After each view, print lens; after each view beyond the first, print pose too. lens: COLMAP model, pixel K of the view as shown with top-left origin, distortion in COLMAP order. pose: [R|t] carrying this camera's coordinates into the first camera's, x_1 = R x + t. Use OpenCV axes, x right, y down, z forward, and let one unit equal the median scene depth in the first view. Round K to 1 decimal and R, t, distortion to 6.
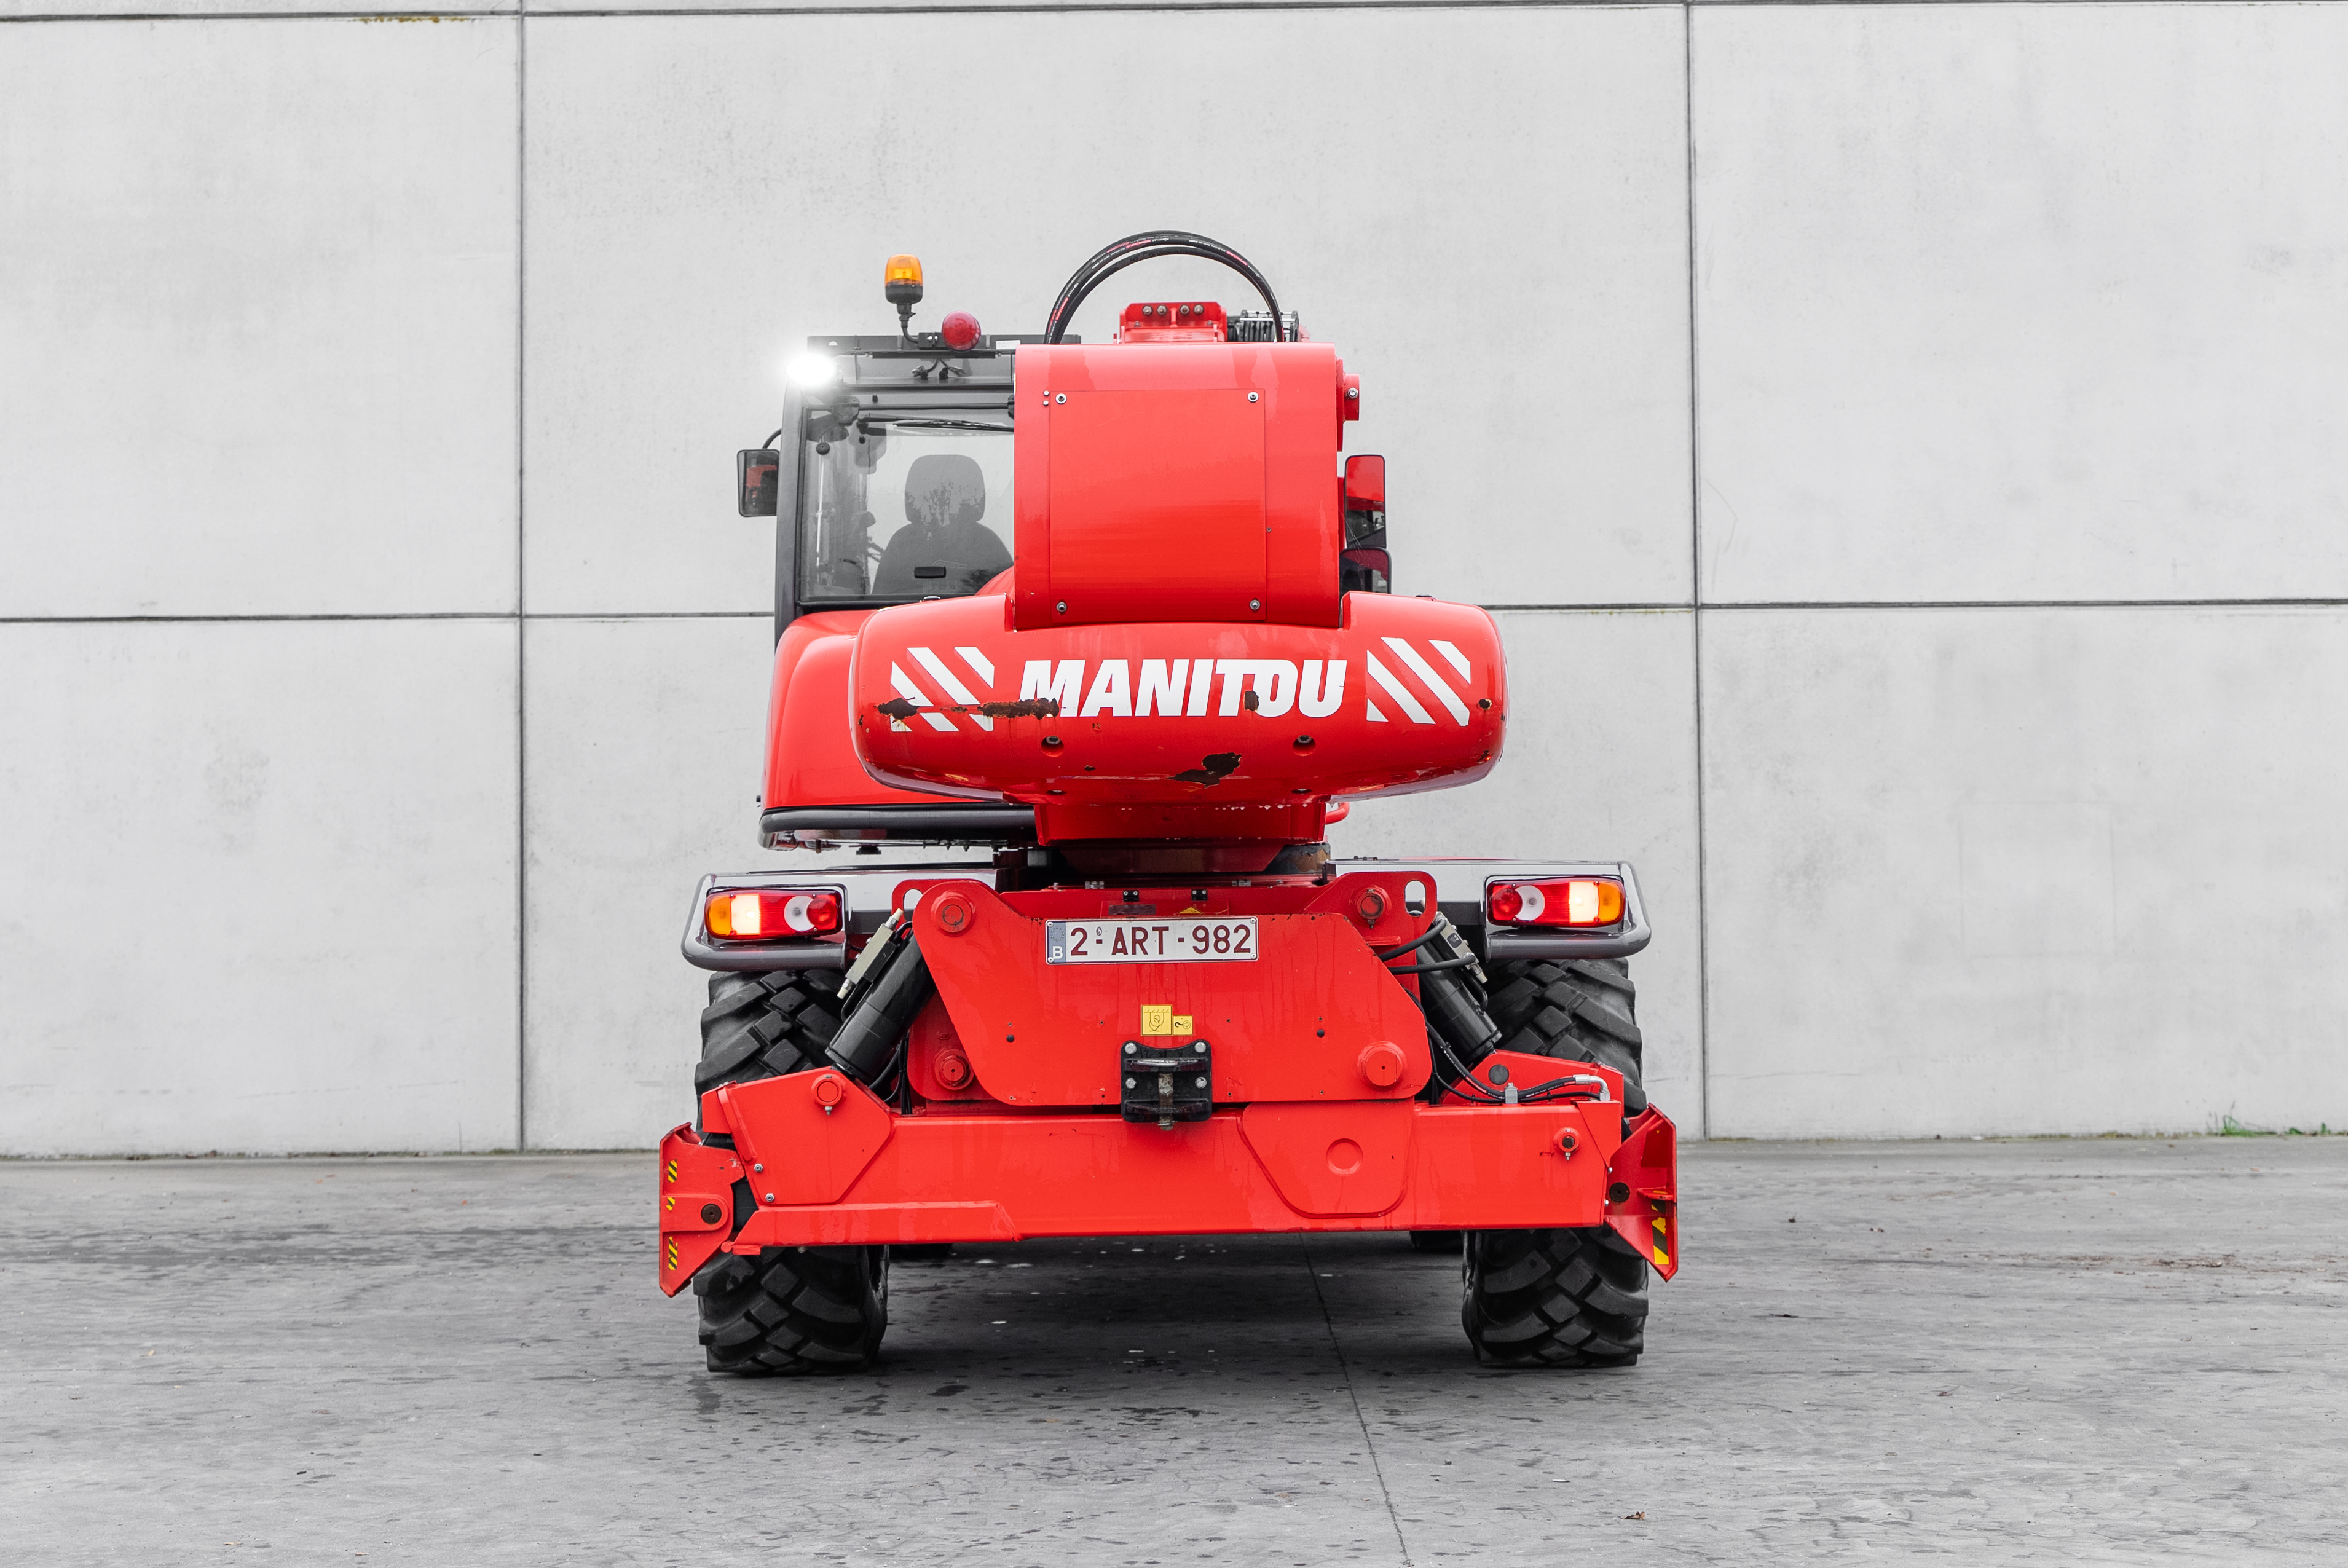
lens RADIAL K [[3882.4, 0, 1183.2], [0, 3882.4, 704.8], [0, 0, 1]] dist [0.001198, -0.057238]
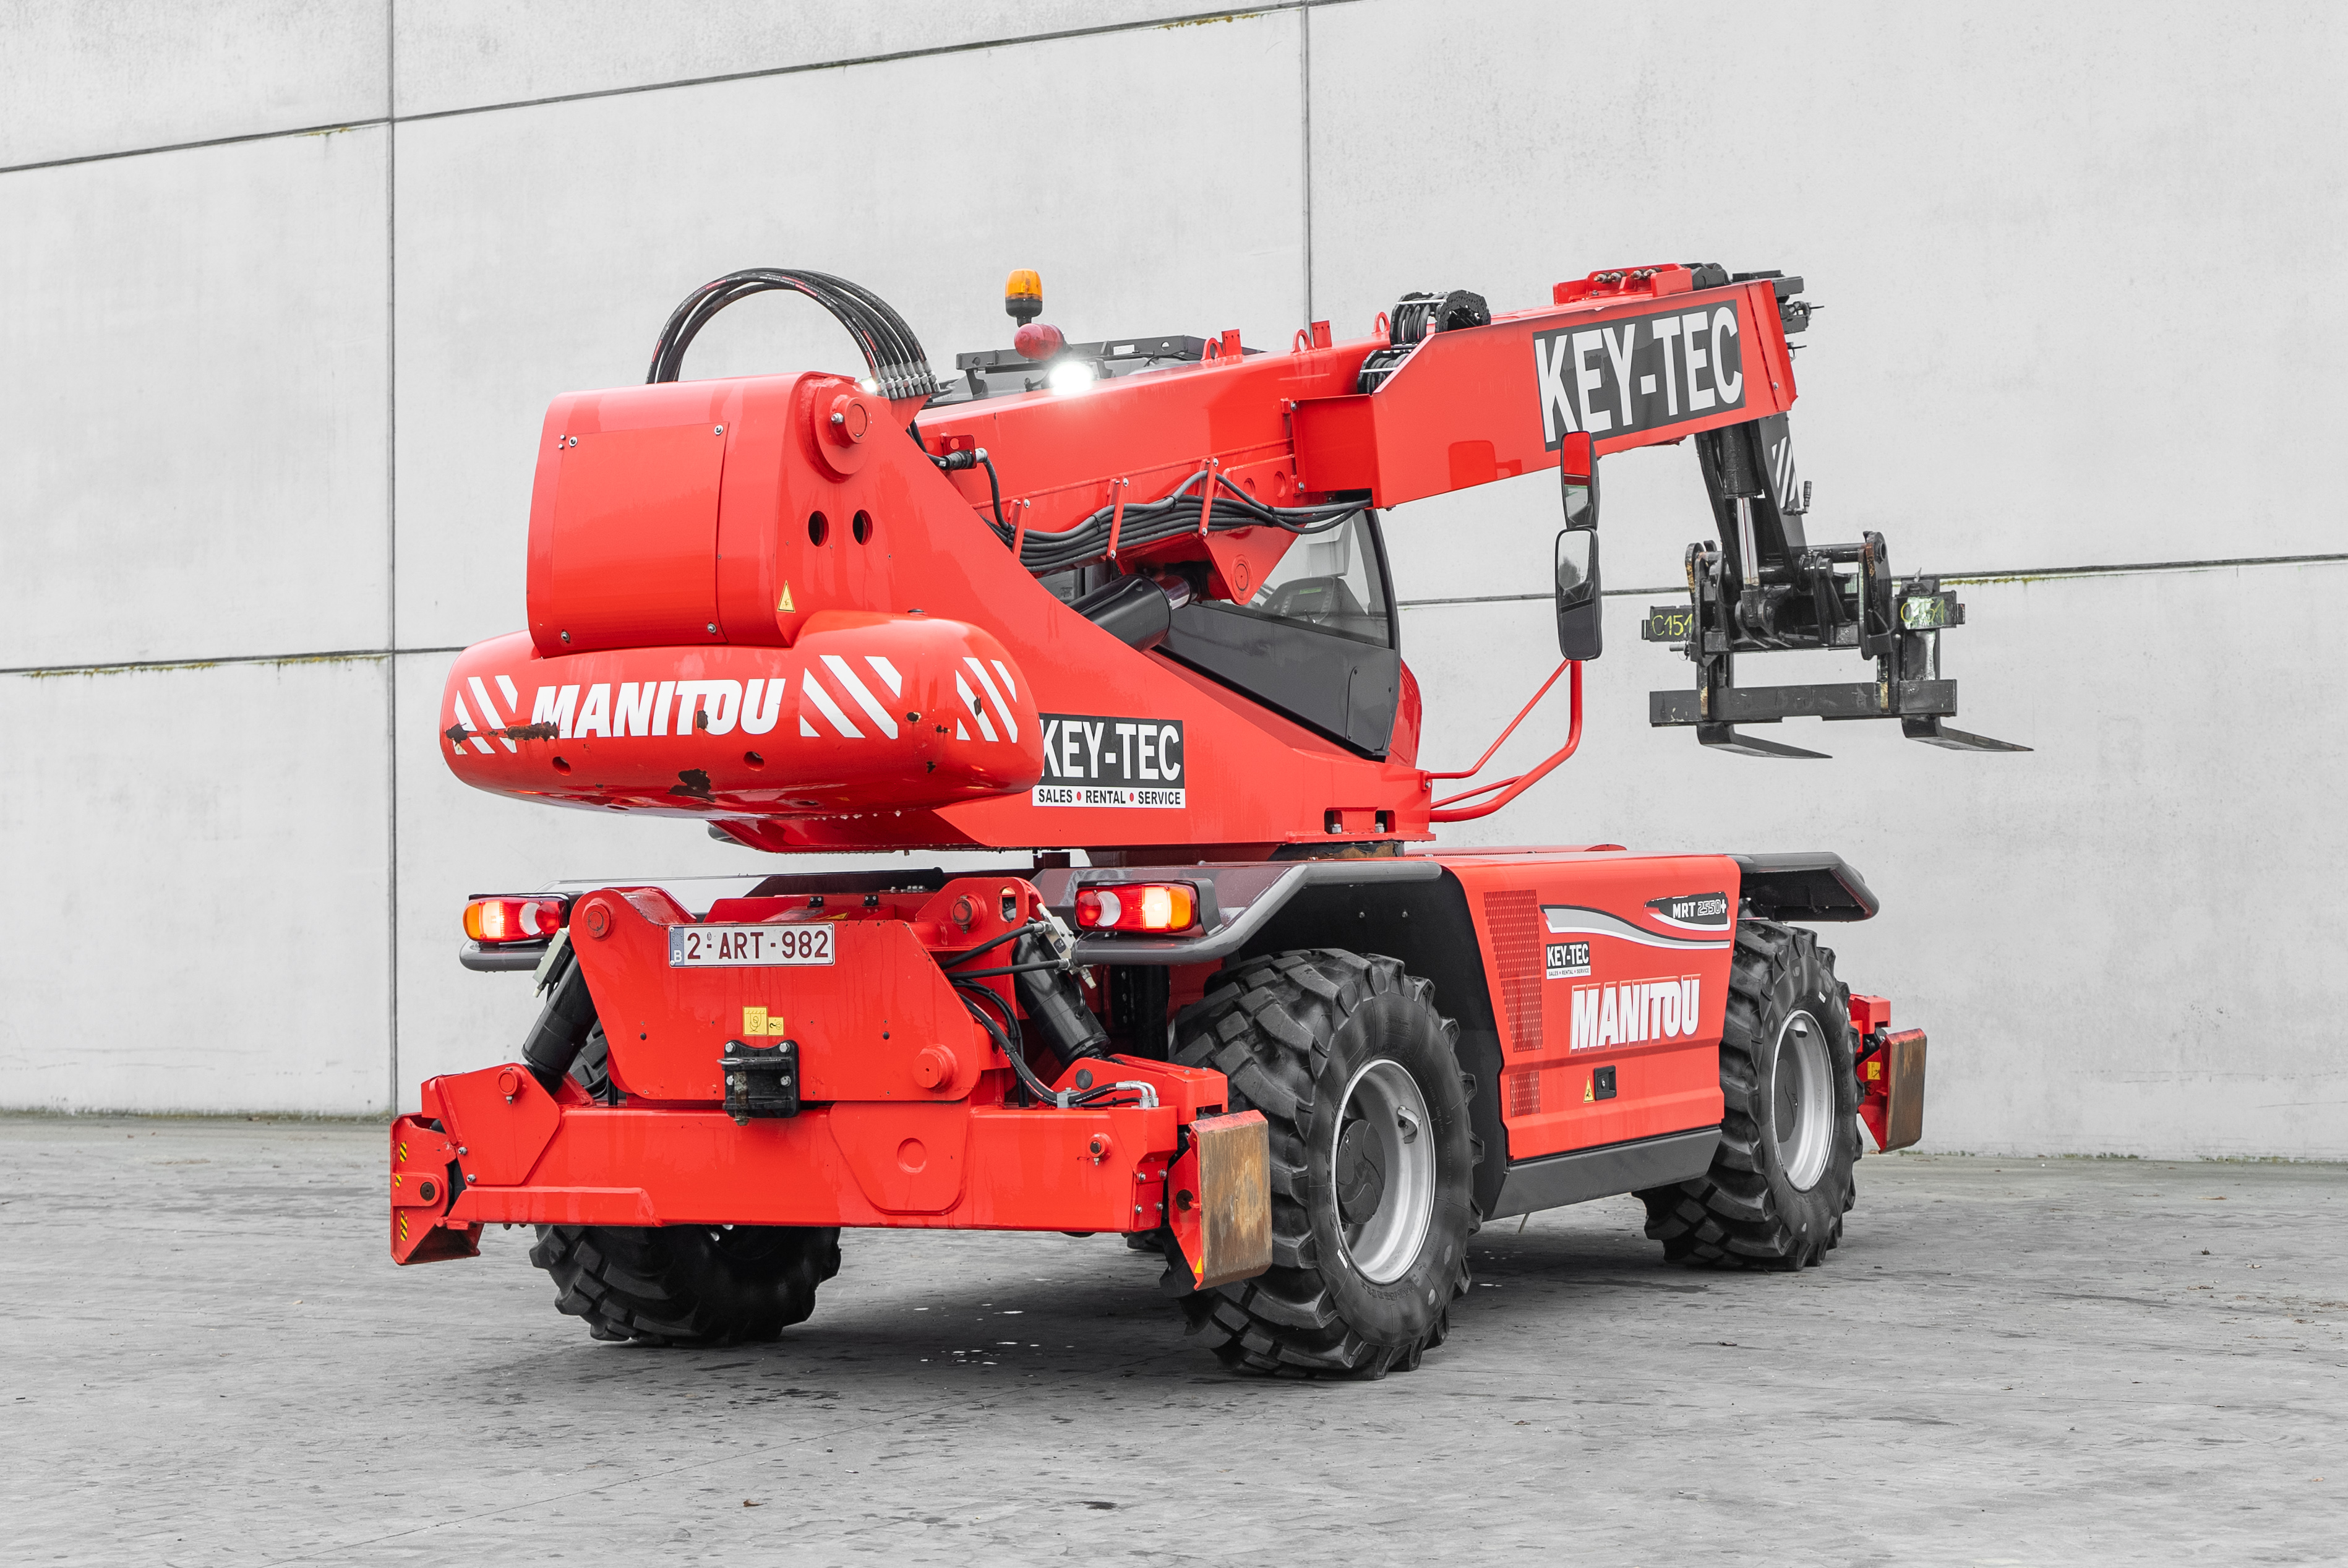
lens RADIAL K [[4236.8, 0, 1156.9], [0, 4236.8, 724.4], [0, 0, 1]] dist [0.011905, -0.104145]
pose [[0.871488, -0.021571, -0.489942, 0.652169], [0.029185, 0.999543, 0.007904, -0.005019], [0.489547, -0.021187, 0.871719, 0.053934]]
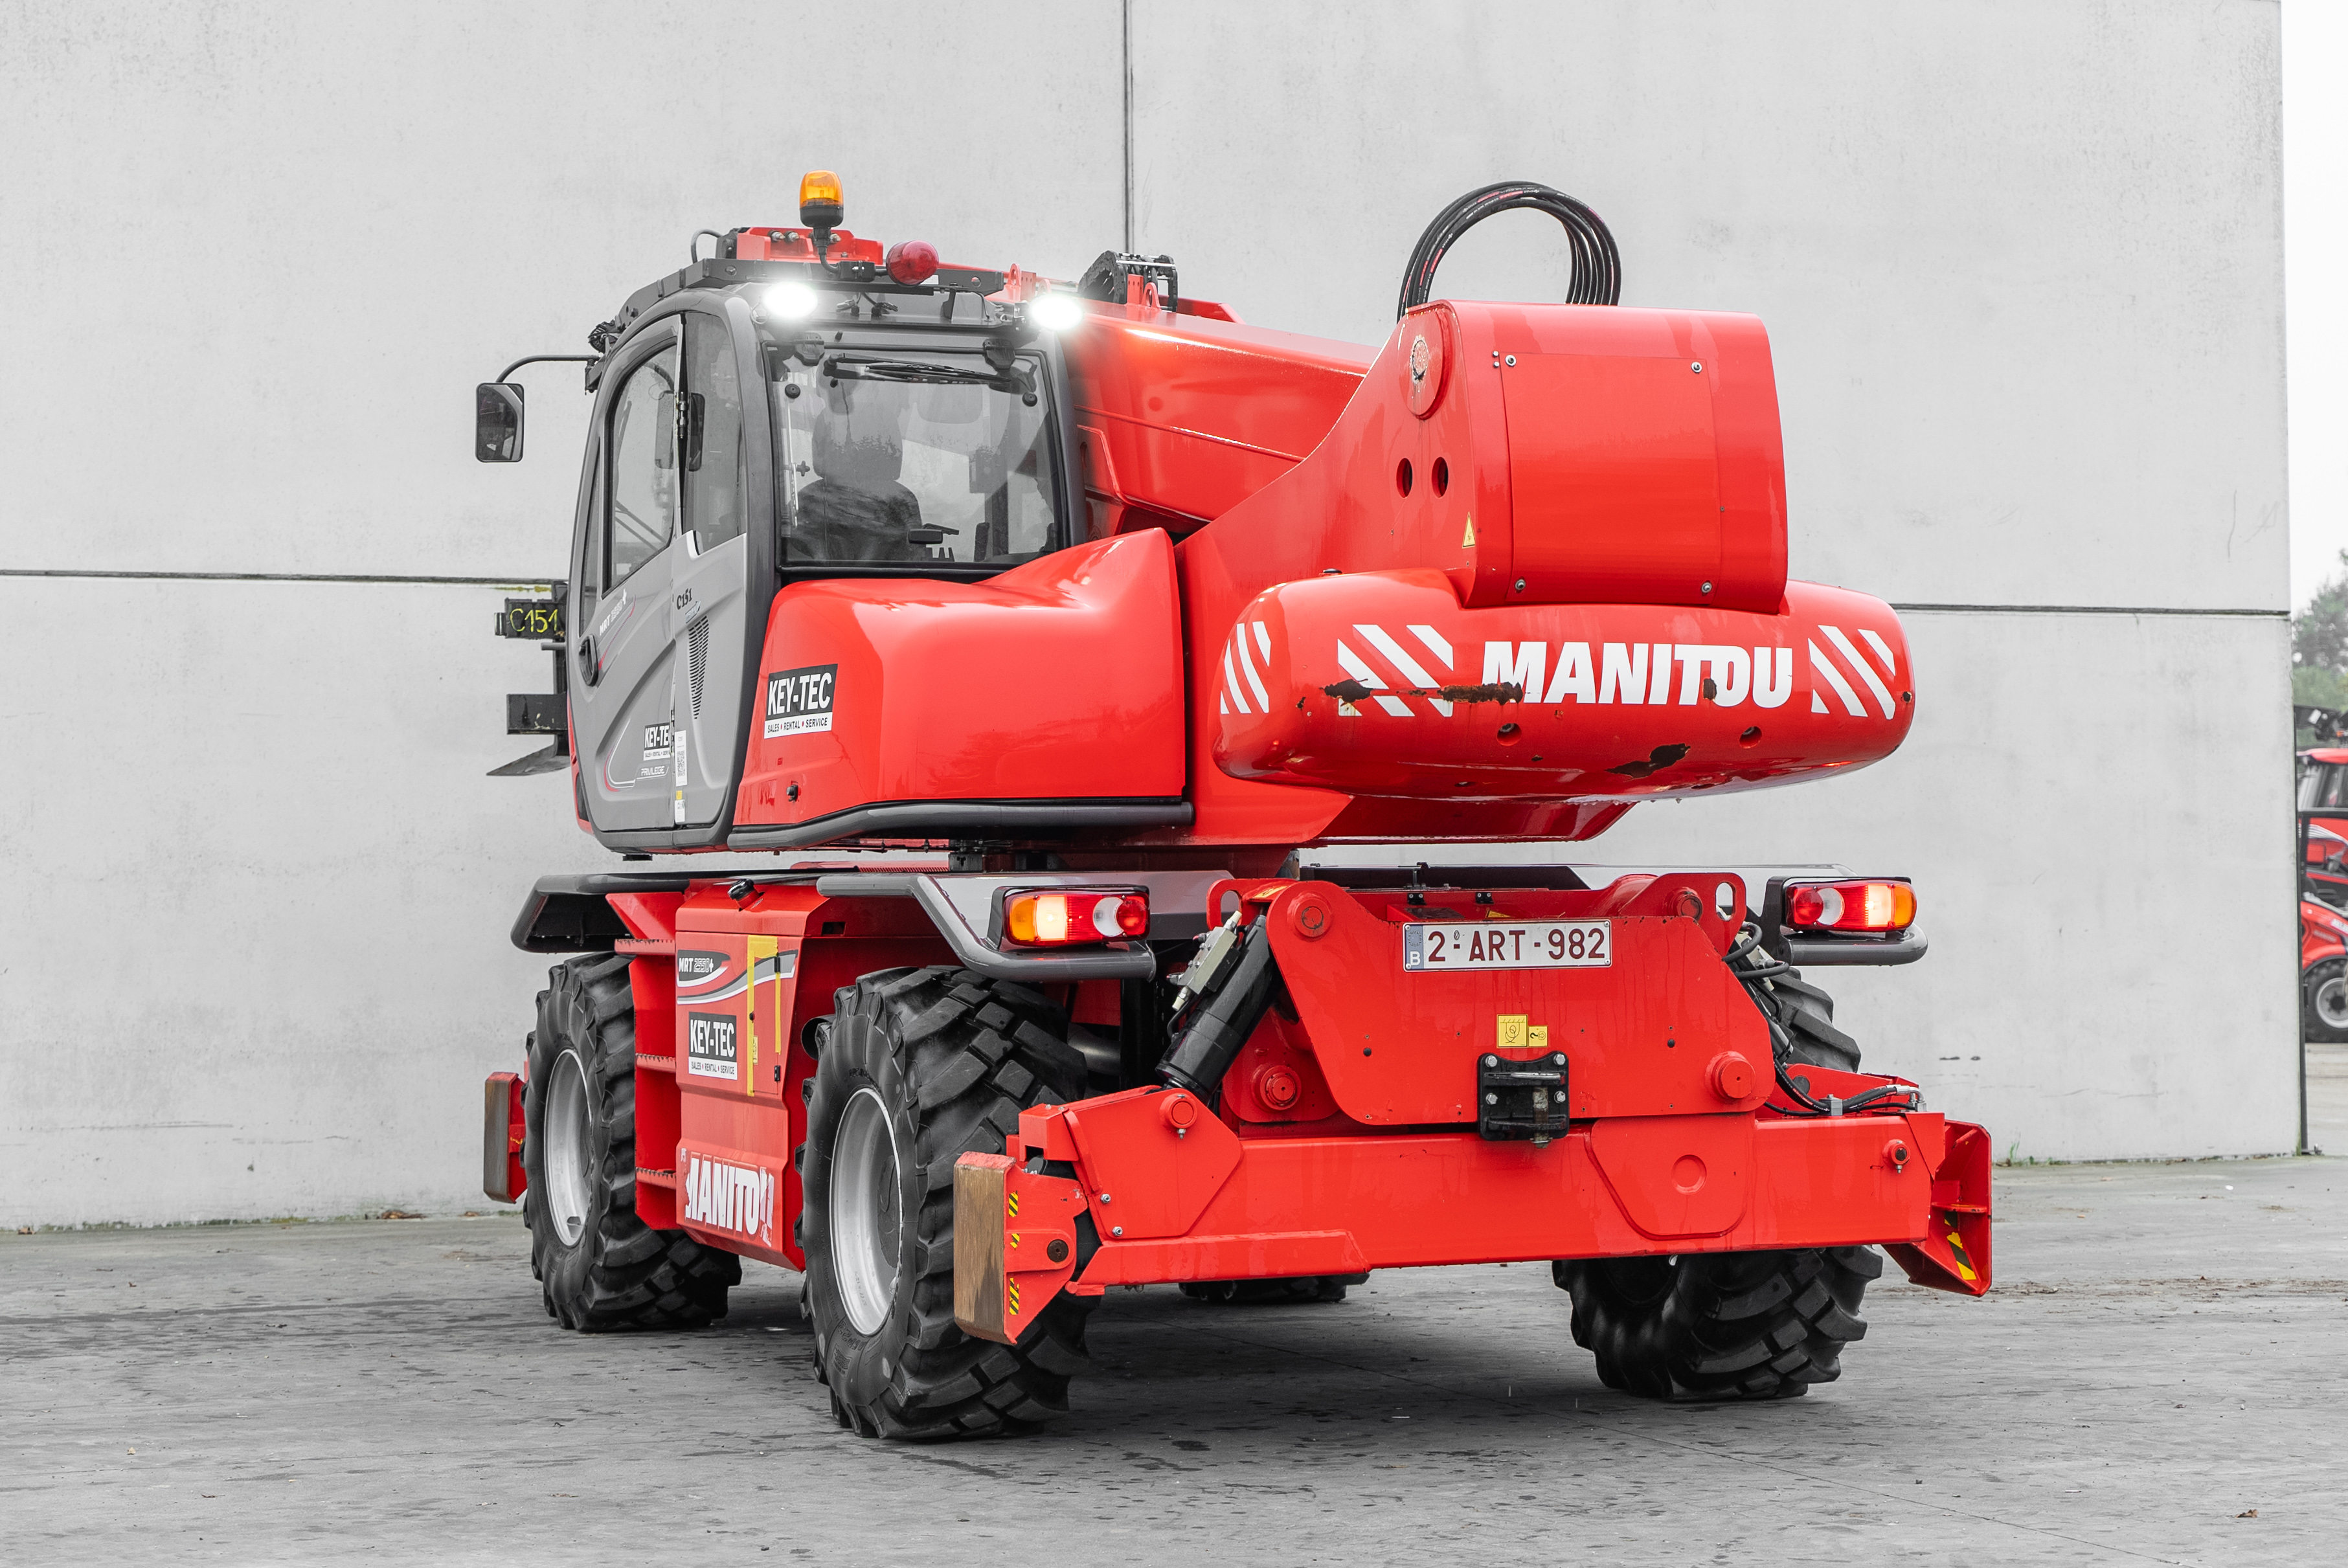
lens RADIAL K [[4738.3, 0, 1170.3], [0, 4738.3, 747.0], [0, 0, 1]] dist [0.007931, -0.108641]
pose [[0.933316, 0.013440, 0.358806, -0.491200], [-0.016228, 0.999857, 0.004761, 0.009177], [-0.358690, -0.010266, 0.933400, -0.028929]]
